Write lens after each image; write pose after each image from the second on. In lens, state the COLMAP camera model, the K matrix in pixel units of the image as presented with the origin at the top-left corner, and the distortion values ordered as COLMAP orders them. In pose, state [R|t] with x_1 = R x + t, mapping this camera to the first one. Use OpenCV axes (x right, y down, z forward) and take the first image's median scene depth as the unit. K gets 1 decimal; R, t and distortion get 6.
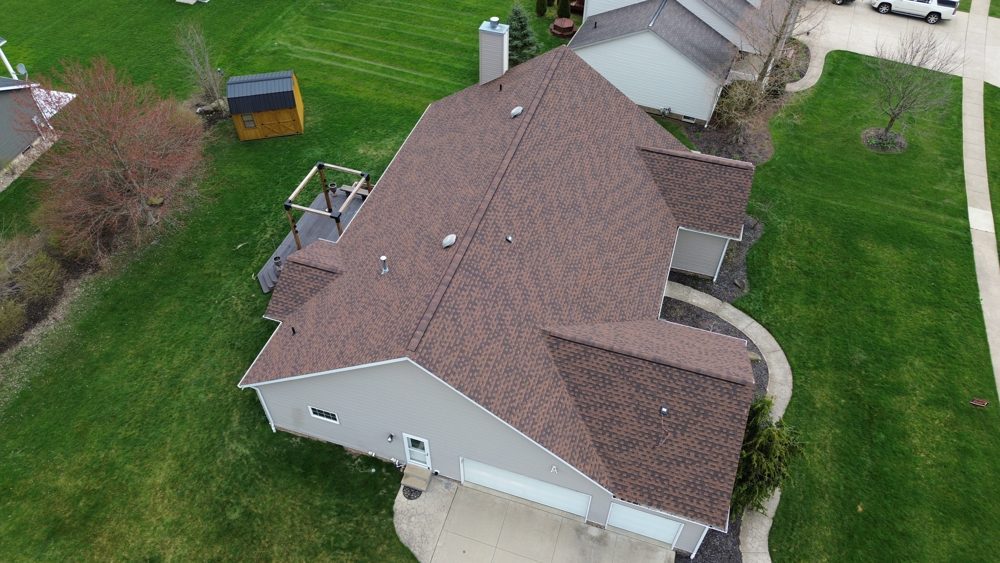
lens RADIAL K [[713.4, 0, 500.0], [0, 713.4, 281.5], [0, 0, 1]] dist [0.092693, -0.000844]
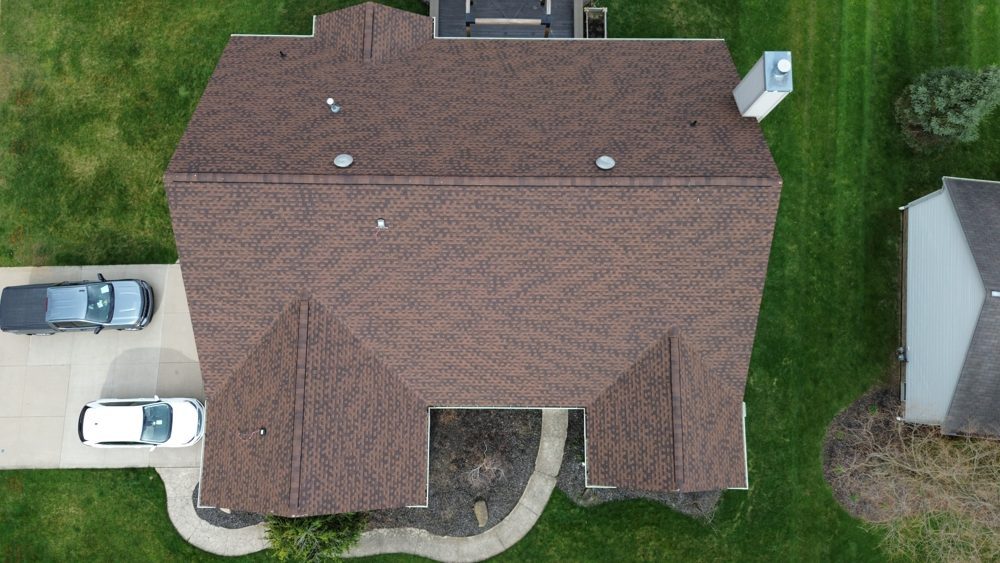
lens RADIAL K [[713.4, 0, 500.0], [0, 713.4, 281.5], [0, 0, 1]] dist [0.092693, -0.000844]
pose [[0.298076, 0.942385, -0.151858, 0.260235], [-0.700686, 0.324054, 0.635632, -0.703753], [0.648221, -0.083062, 0.756909, 0.429593]]
